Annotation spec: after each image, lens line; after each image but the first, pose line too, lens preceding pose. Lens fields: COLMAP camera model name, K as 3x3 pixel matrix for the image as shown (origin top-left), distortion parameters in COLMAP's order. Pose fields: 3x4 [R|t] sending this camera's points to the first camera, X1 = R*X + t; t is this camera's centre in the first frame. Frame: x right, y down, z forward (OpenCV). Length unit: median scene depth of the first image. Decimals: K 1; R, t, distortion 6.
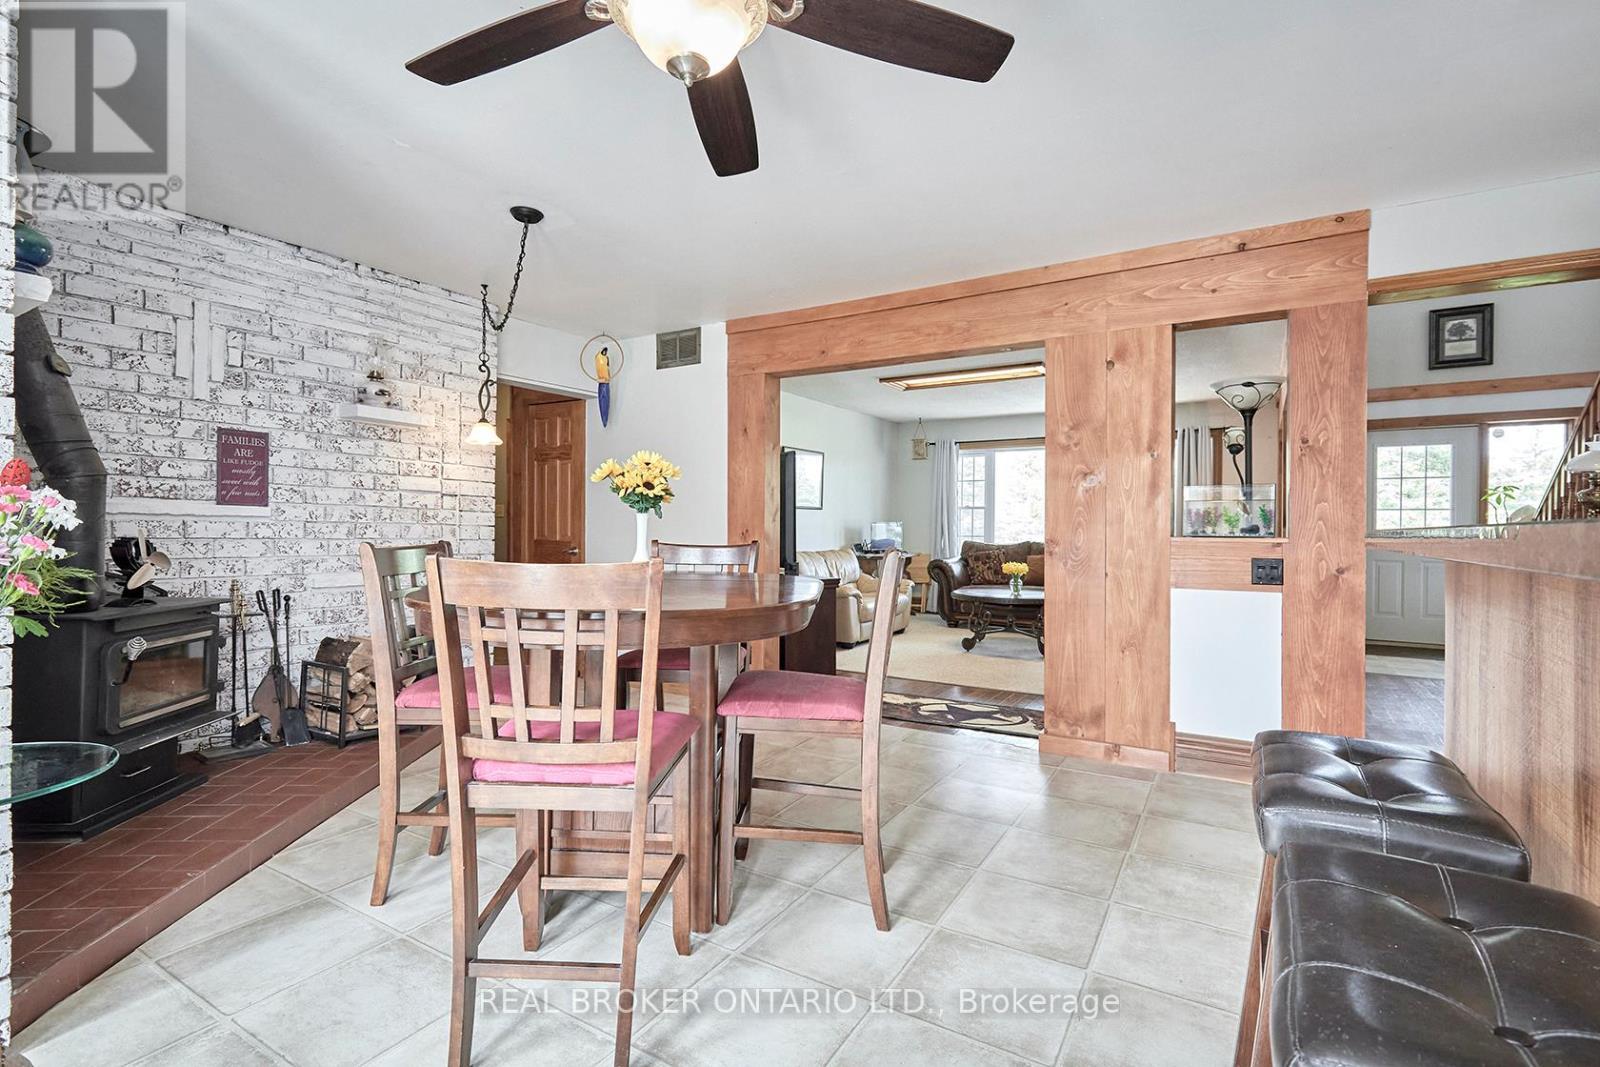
lens RADIAL K [[739.7, 0, 801.1], [0, 739.7, 529.0], [0, 0, 1]] dist [0.005793, -0.001101]
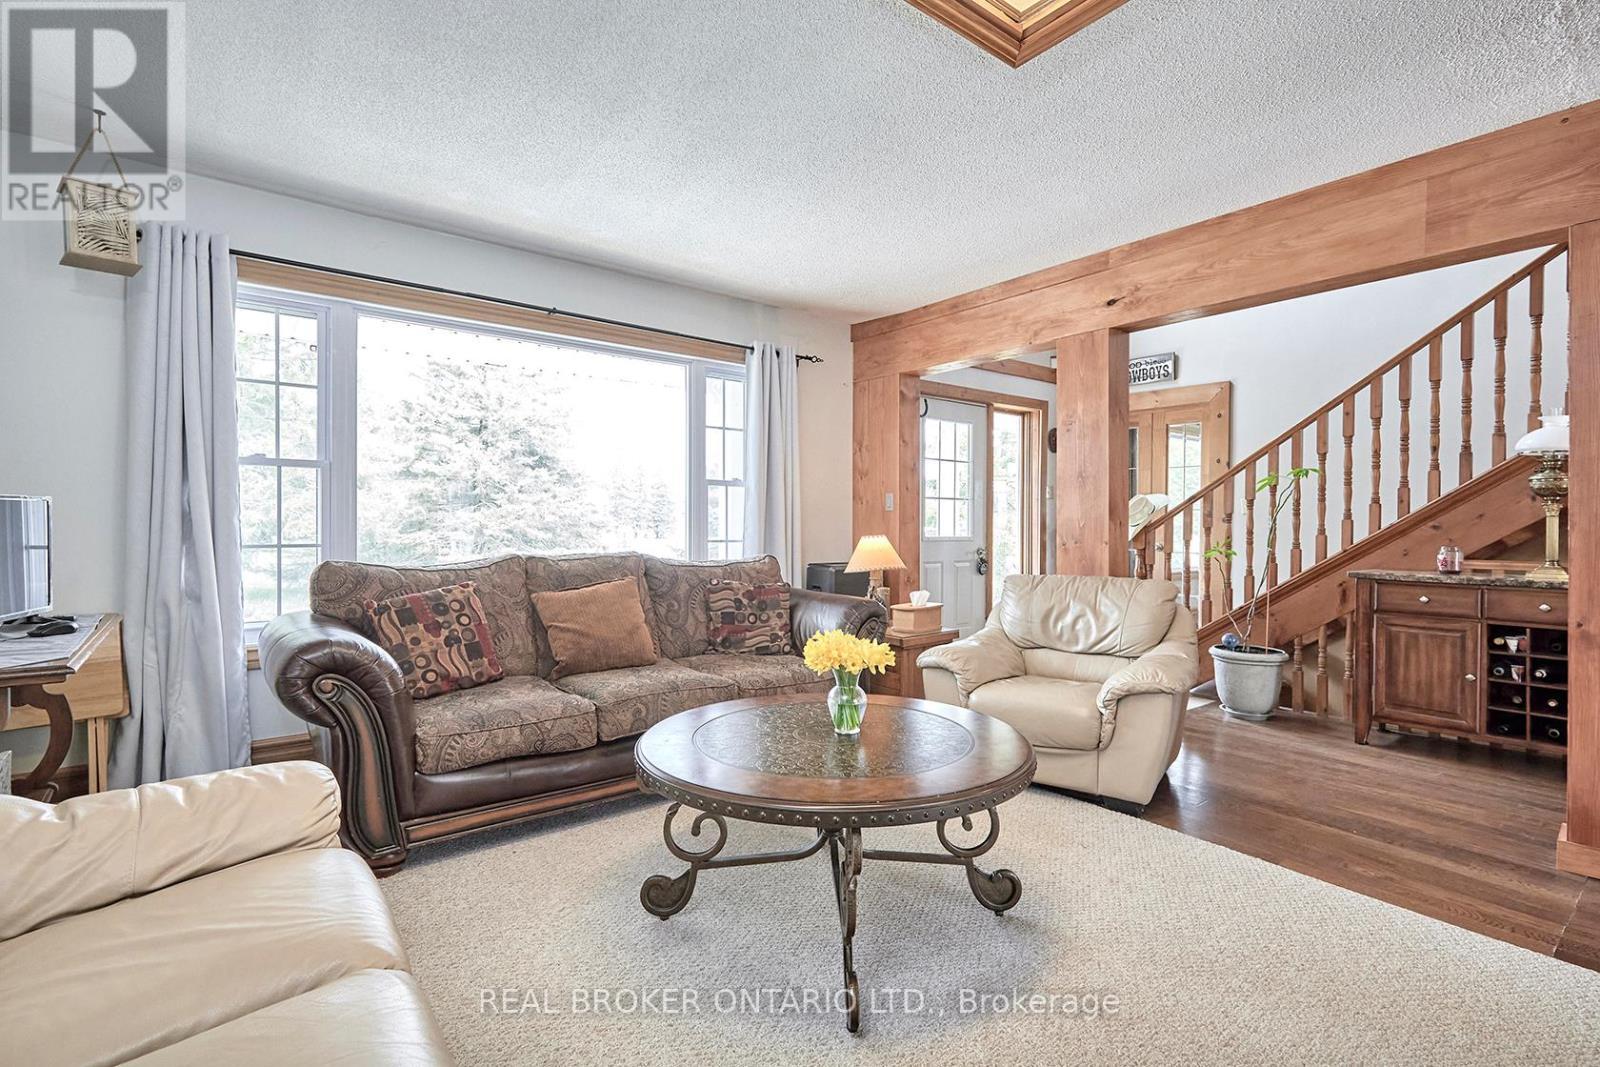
lens RADIAL K [[739.7, 0, 801.1], [0, 739.7, 529.0], [0, 0, 1]] dist [0.005793, -0.001101]
pose [[0.351579, -0.010065, 0.936104, -0.014614], [0.002871, 0.999949, 0.009673, -0.001422], [-0.936154, -0.000713, 0.351590, 1.793866]]
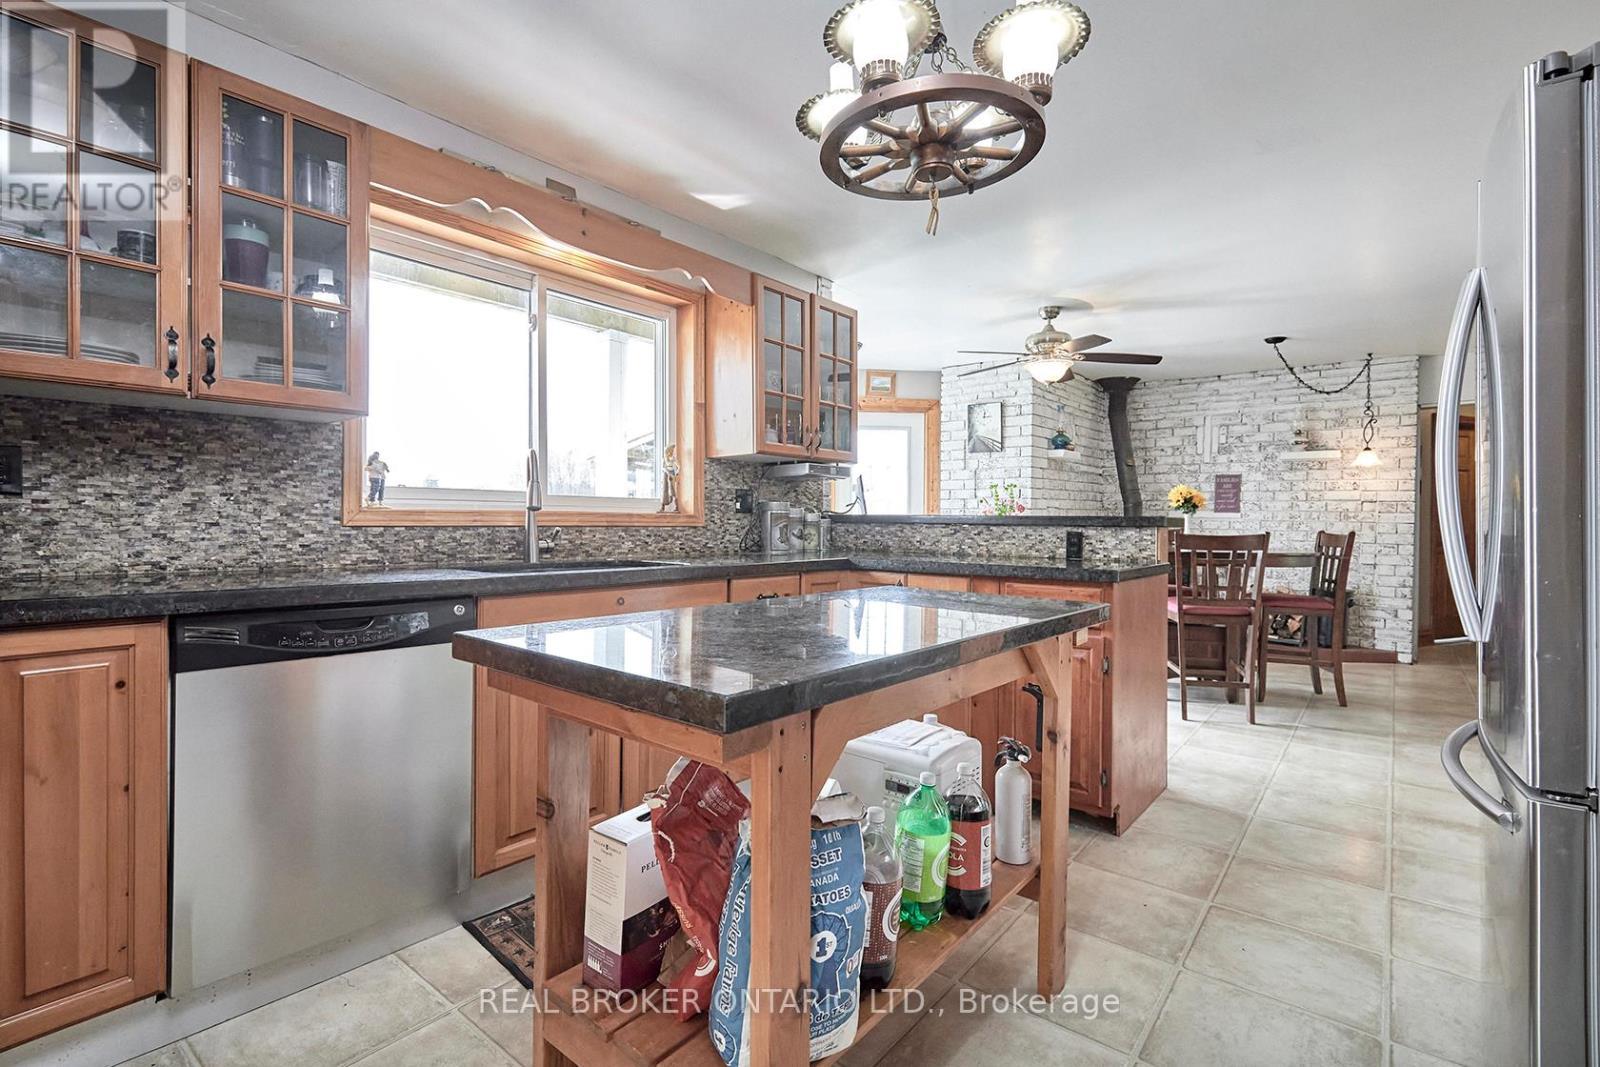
lens RADIAL K [[744.9, 0, 801.3], [0, 744.9, 528.8], [0, 0, 1]] dist [0.008351, -0.001050]
pose [[-0.142593, 0.002638, -0.989778, 1.349534], [-0.012233, 0.999915, 0.004427, 0.016444], [0.989706, 0.012739, -0.142549, 0.151204]]
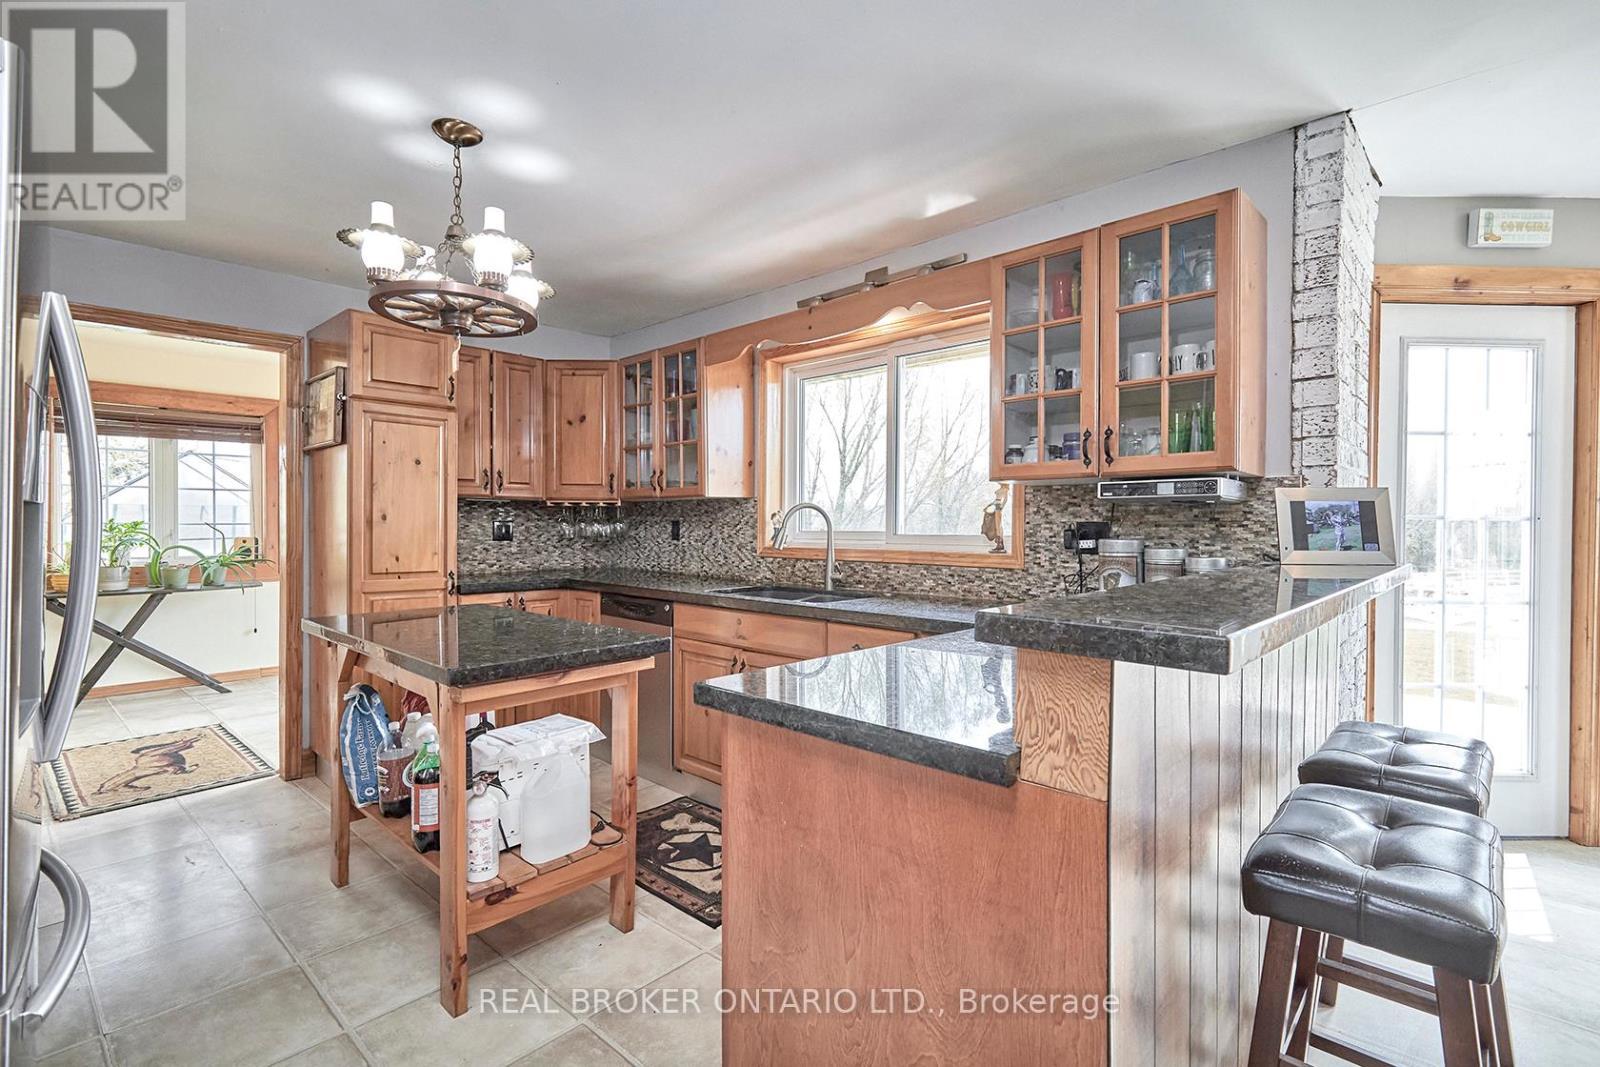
lens RADIAL K [[744.9, 0, 801.3], [0, 744.9, 528.8], [0, 0, 1]] dist [0.008351, -0.001050]
pose [[-0.978707, -0.008600, 0.205082, 0.454578], [-0.006114, 0.999900, 0.012755, -0.034757], [-0.205171, 0.011230, -0.978662, 0.742338]]
